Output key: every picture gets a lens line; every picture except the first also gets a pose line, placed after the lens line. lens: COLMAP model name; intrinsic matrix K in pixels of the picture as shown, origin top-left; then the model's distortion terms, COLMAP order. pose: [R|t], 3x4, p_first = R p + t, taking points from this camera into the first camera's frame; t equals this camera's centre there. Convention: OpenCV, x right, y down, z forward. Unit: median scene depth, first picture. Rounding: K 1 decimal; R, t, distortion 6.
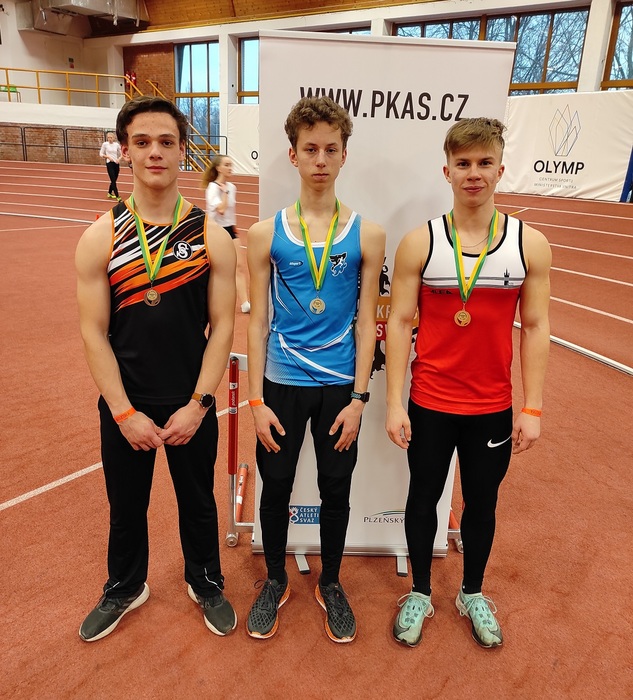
lens RADIAL K [[641.5, 0, 317.8], [0, 641.5, 351.8], [0, 0, 1]] dist [0.062971, -0.036202]
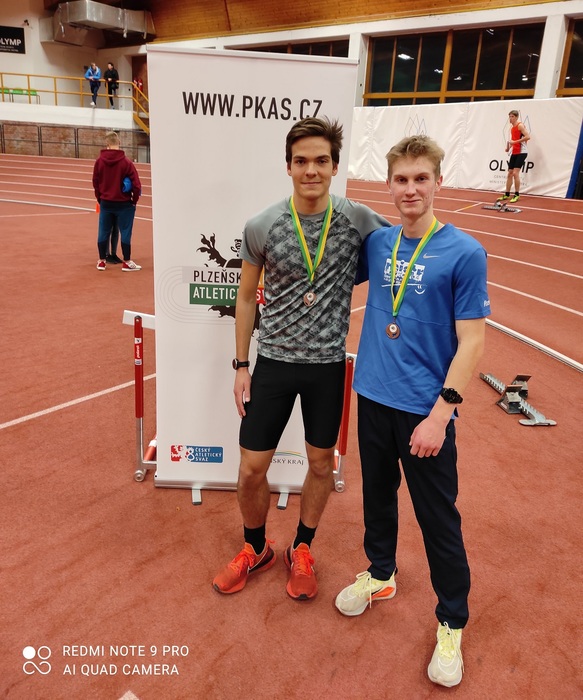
lens RADIAL K [[597.2, 0, 297.6], [0, 597.2, 313.5], [0, 0, 1]] dist [0.037957, 0.000808]
pose [[0.999120, 0.021749, -0.035858, 0.169488], [-0.023010, 0.999118, -0.035116, 0.029916], [0.035063, 0.035910, 0.998740, -0.075076]]
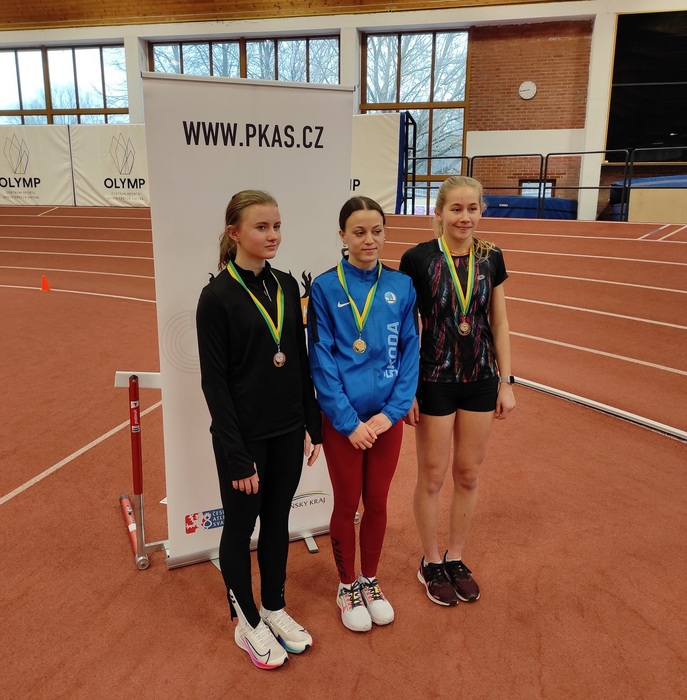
lens RADIAL K [[698.7, 0, 354.7], [0, 698.7, 344.1], [0, 0, 1]] dist [0.056297, 0.000000]
pose [[0.921491, -0.126547, 0.367206, -0.177054], [0.148550, 0.988382, -0.032165, 0.039491], [-0.358869, 0.084188, 0.929584, -0.146546]]
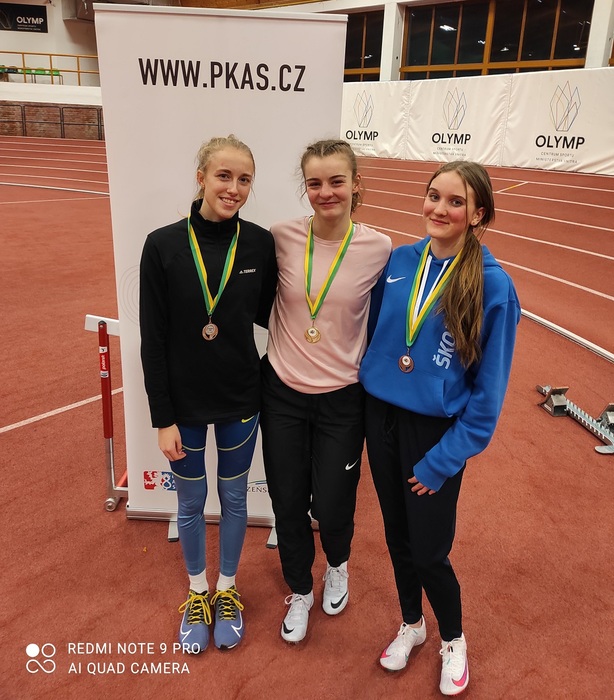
lens RADIAL K [[615.7, 0, 316.6], [0, 615.7, 293.7], [0, 0, 1]] dist [0.073390, -0.033357]
pose [[0.996953, 0.016164, -0.076307, 0.237315], [-0.019354, 0.998961, -0.041249, -0.001580], [0.075561, 0.042600, 0.996231, 0.039072]]
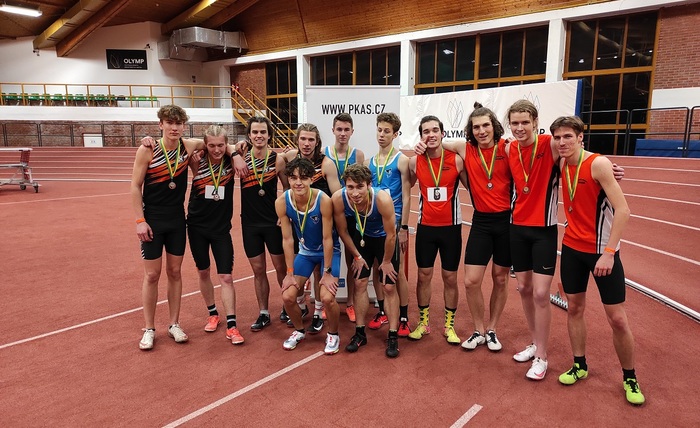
lens RADIAL K [[571.1, 0, 357.8], [0, 571.1, 230.3], [0, 0, 1]] dist [0.082993, -0.009417]
pose [[0.997944, -0.036706, -0.052536, 0.162123], [0.029469, 0.990751, -0.132452, 0.304860], [0.056912, 0.130631, 0.989796, -0.912231]]
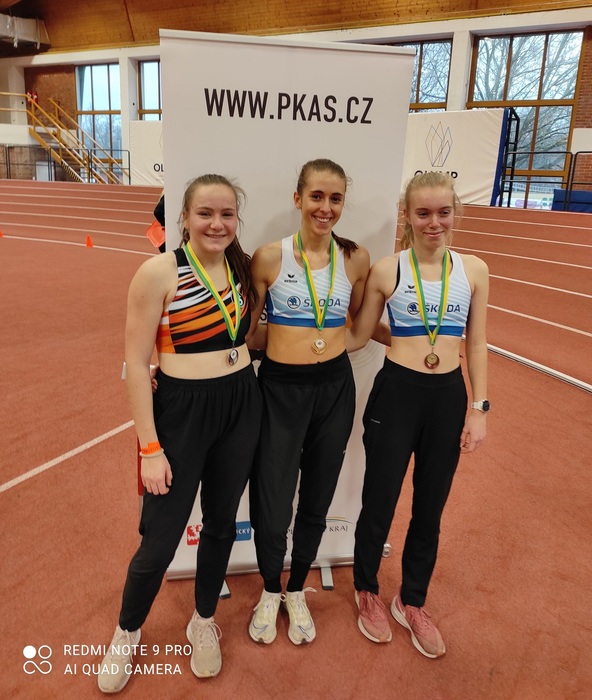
lens RADIAL K [[599.3, 0, 298.6], [0, 599.3, 304.5], [0, 0, 1]] dist [0.034376, -0.005843]
pose [[0.991092, -0.036952, 0.127951, -0.010234], [0.046231, 0.996452, -0.070325, -0.011179], [-0.124899, 0.075614, 0.989284, 0.080839]]
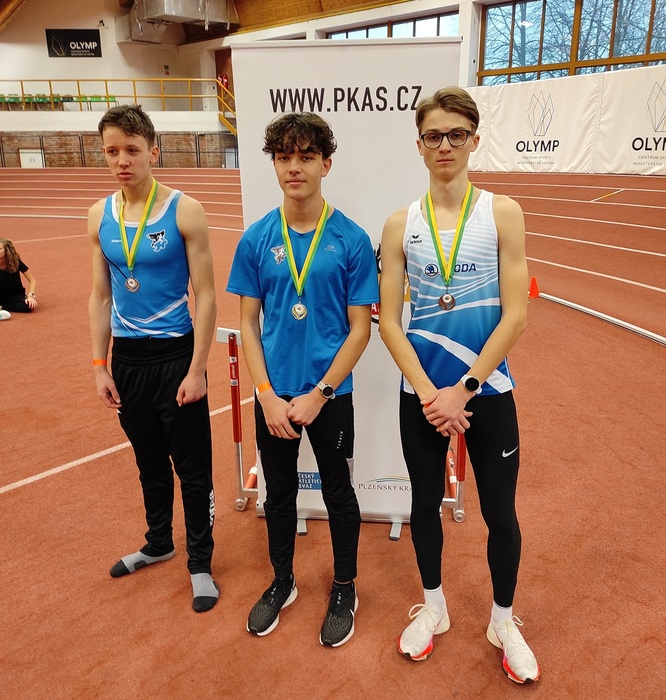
lens RADIAL K [[682.5, 0, 339.4], [0, 682.5, 334.9], [0, 0, 1]] dist [0.054379, 0.000000]
pose [[0.989974, -0.014916, -0.140457, 0.181835], [0.010845, 0.999500, -0.029704, 0.040476], [0.140829, 0.027883, 0.989641, -0.111864]]
